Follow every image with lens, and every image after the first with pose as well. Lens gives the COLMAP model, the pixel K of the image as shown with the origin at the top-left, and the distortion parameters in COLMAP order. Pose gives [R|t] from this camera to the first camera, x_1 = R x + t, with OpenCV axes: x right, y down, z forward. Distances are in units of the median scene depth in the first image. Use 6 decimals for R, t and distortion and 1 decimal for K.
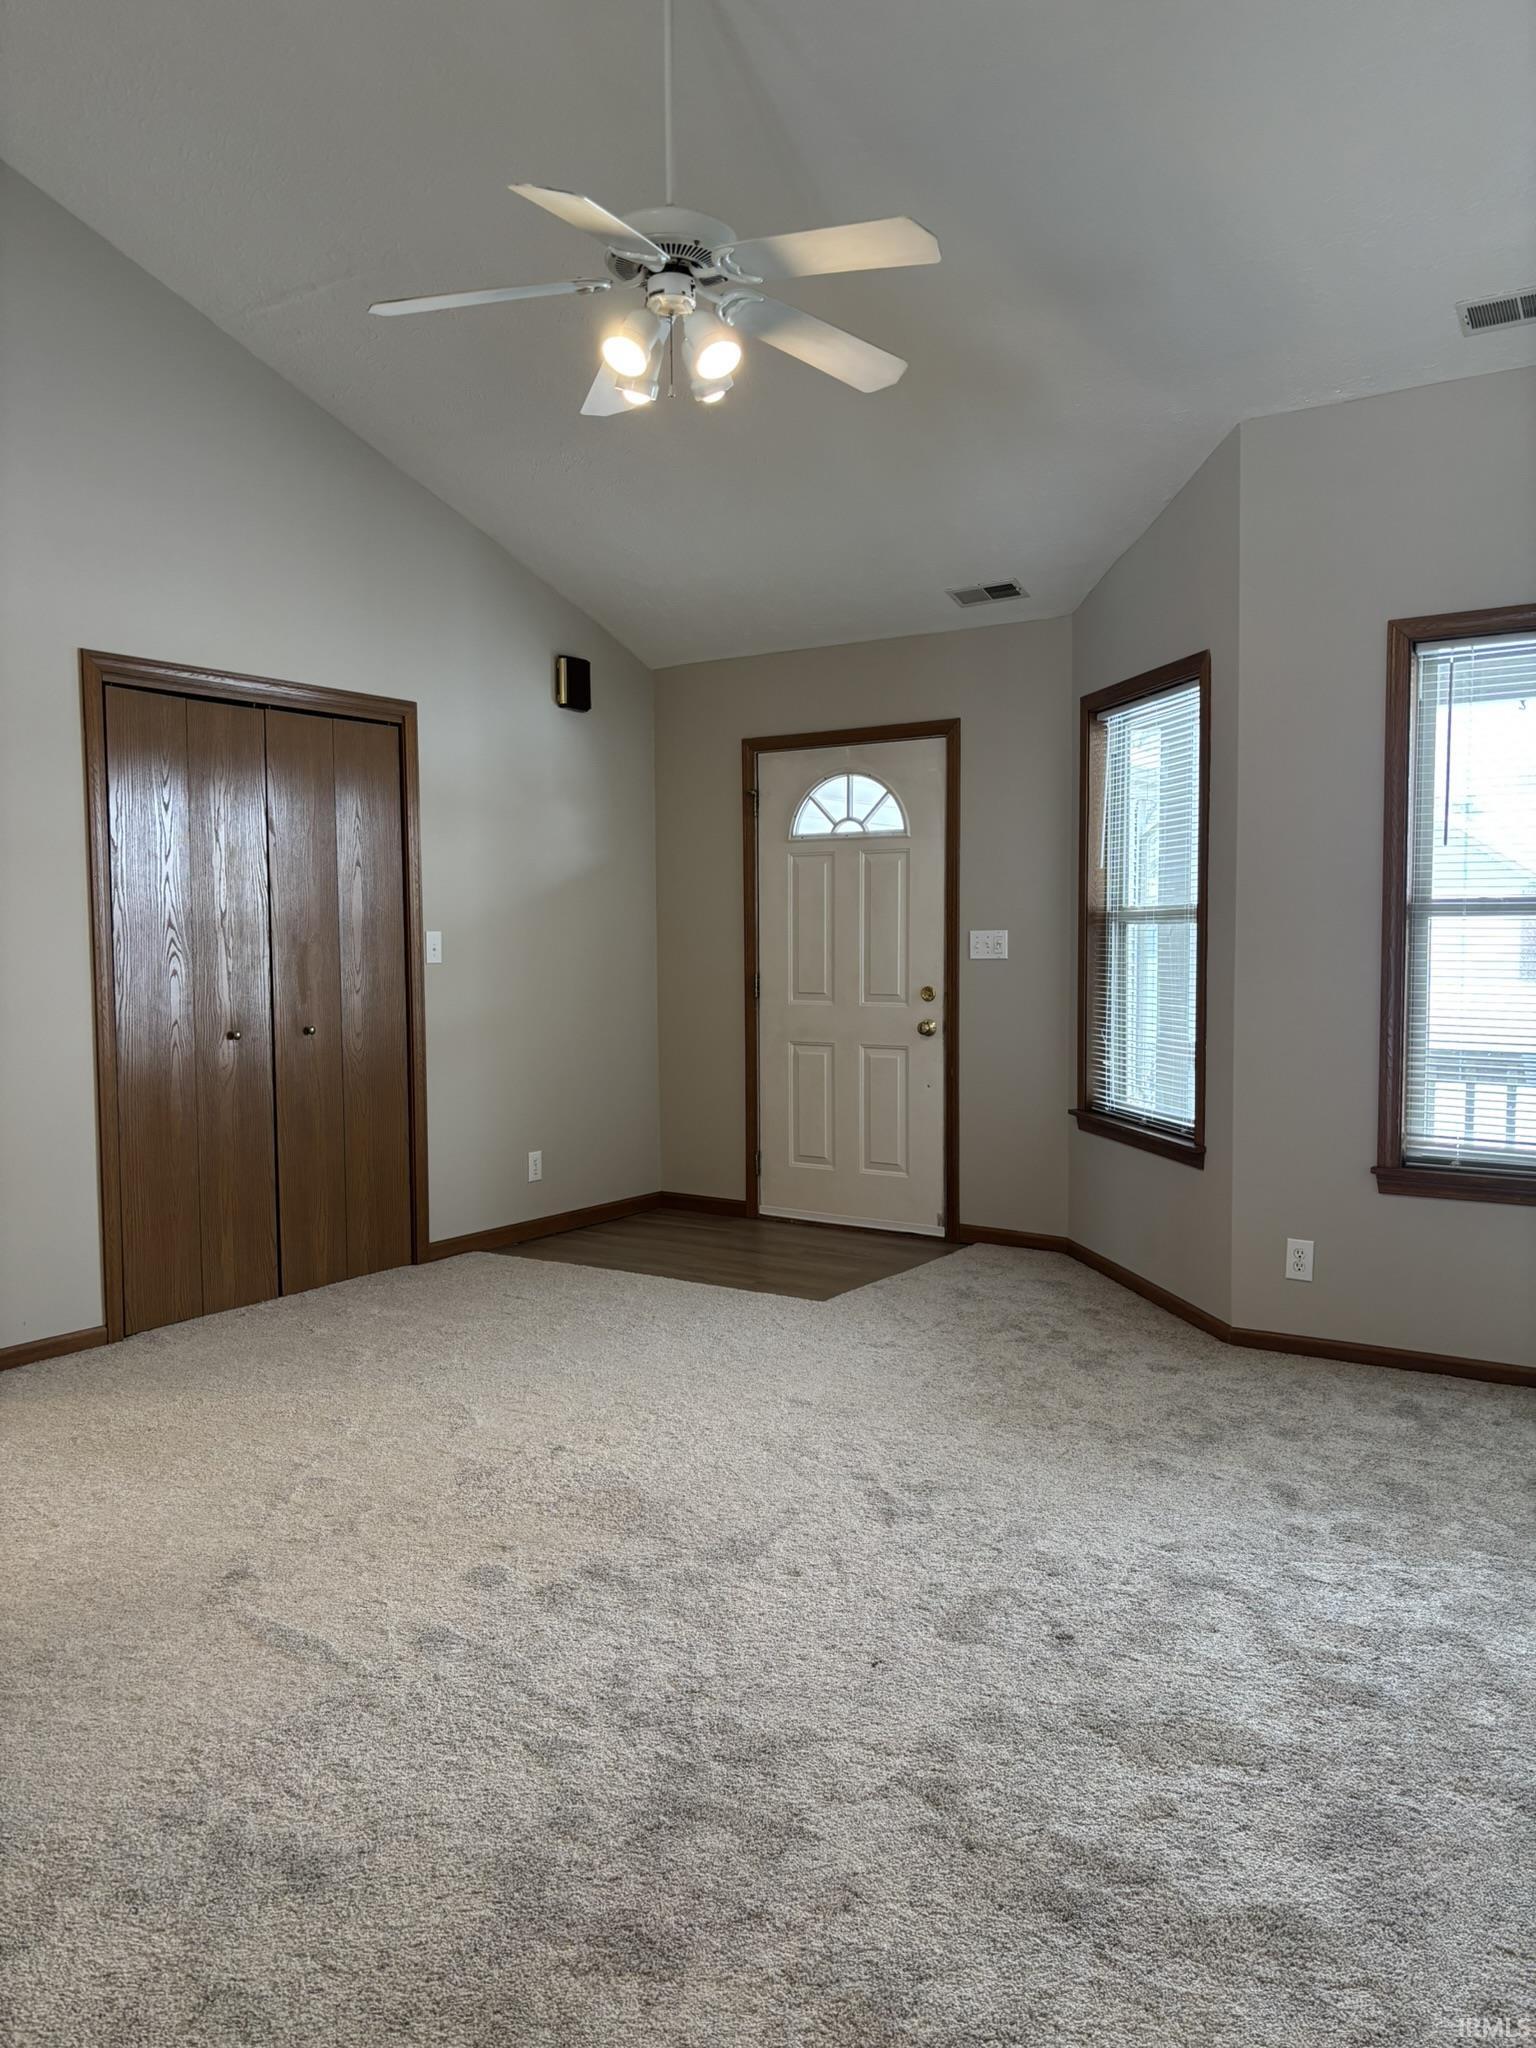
lens RADIAL K [[1567.0, 0, 768.0], [0, 1567.0, 1024.0], [0, 0, 1]] dist [0.468613, -0.642262]
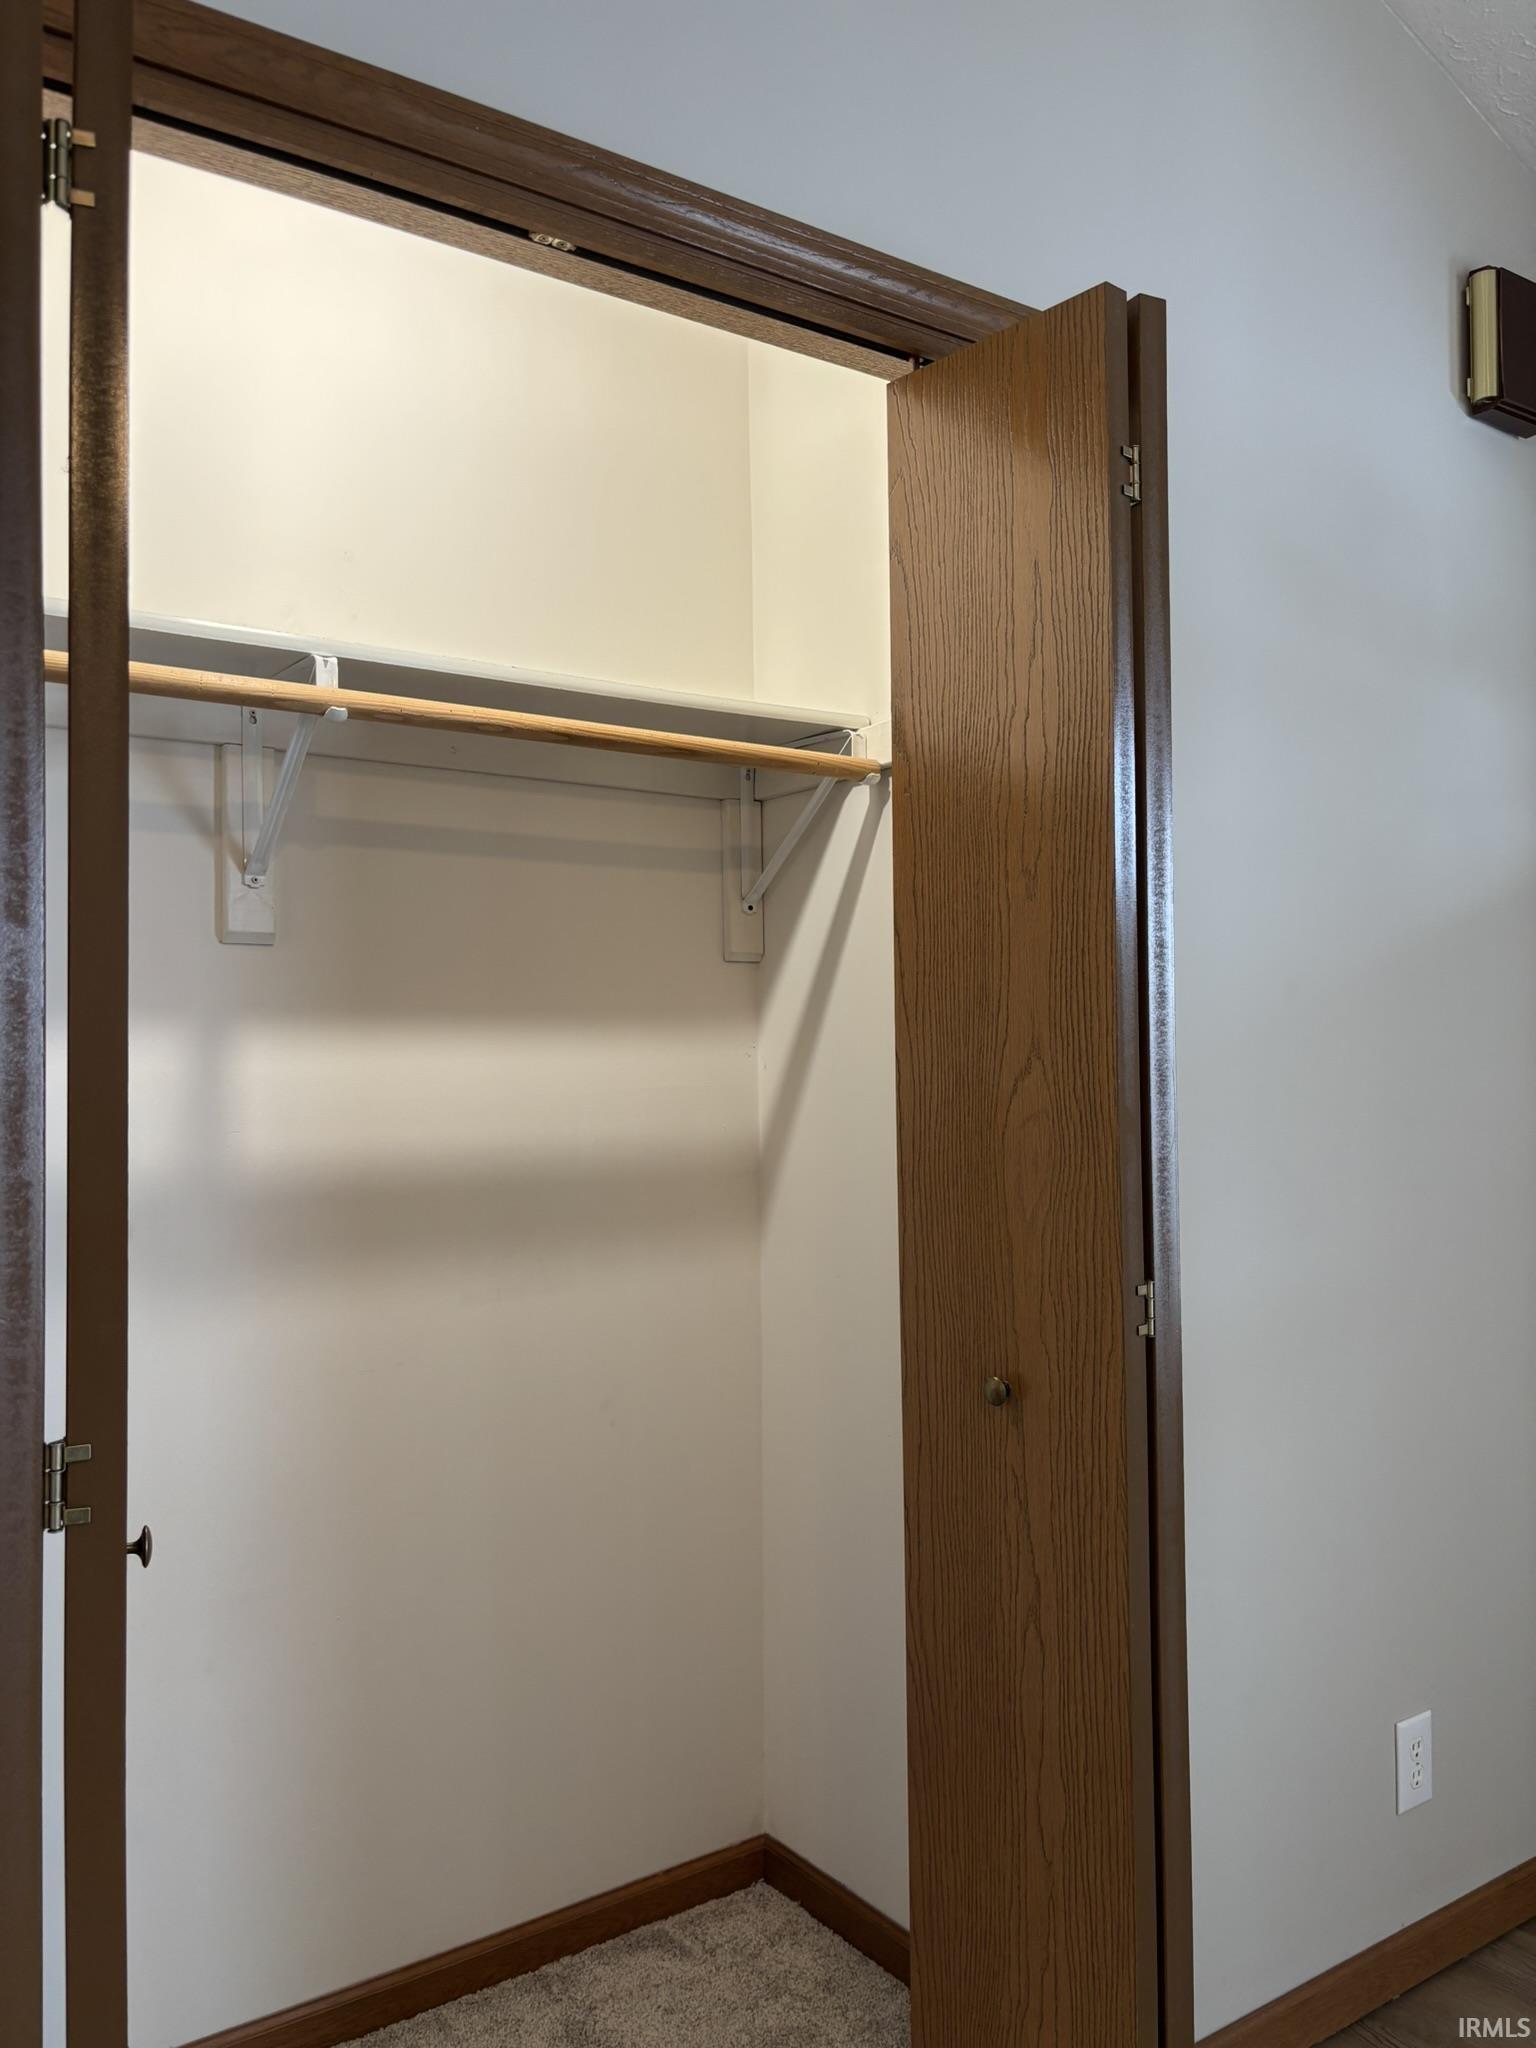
lens RADIAL K [[1573.8, 0, 768.0], [0, 1573.8, 1024.0], [0, 0, 1]] dist [0.081701, -0.079277]
pose [[0.914281, -0.012974, -0.404872, -0.127774], [-0.019157, 0.996984, -0.075208, -0.034002], [0.404627, 0.076518, 0.911275, 0.617495]]
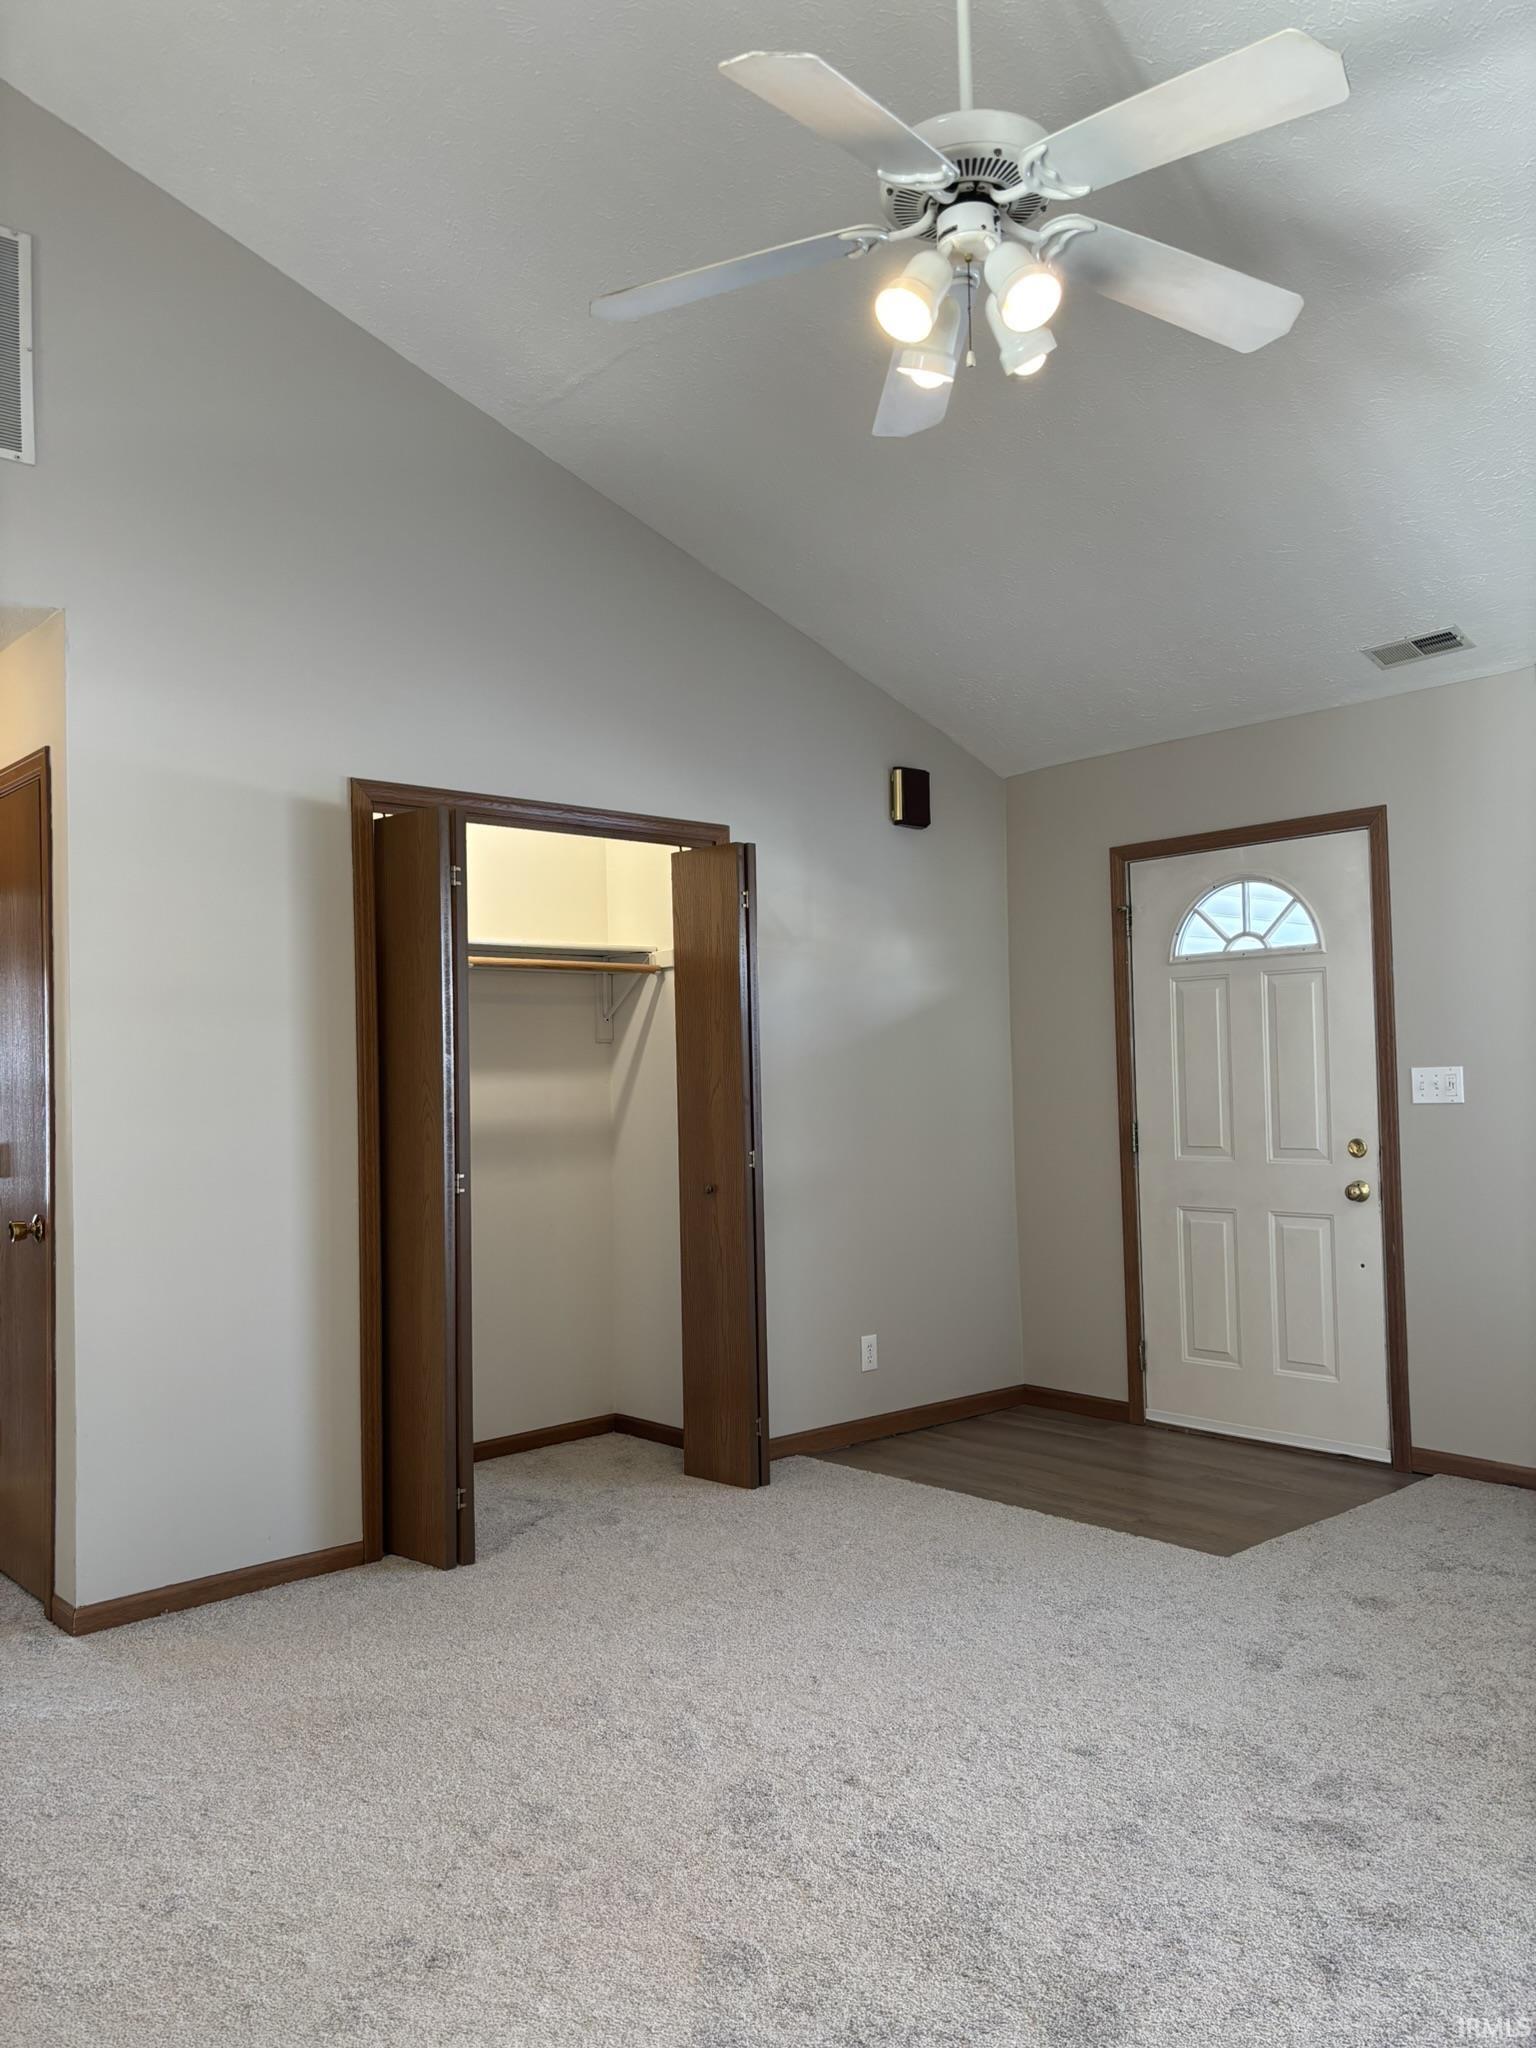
lens RADIAL K [[1573.8, 0, 768.0], [0, 1573.8, 1024.0], [0, 0, 1]] dist [0.081701, -0.079277]
pose [[0.969411, -0.022425, -0.244418, 0.011315], [-0.000281, 0.995715, -0.092470, -0.007640], [0.245444, 0.089710, 0.965251, 0.155021]]
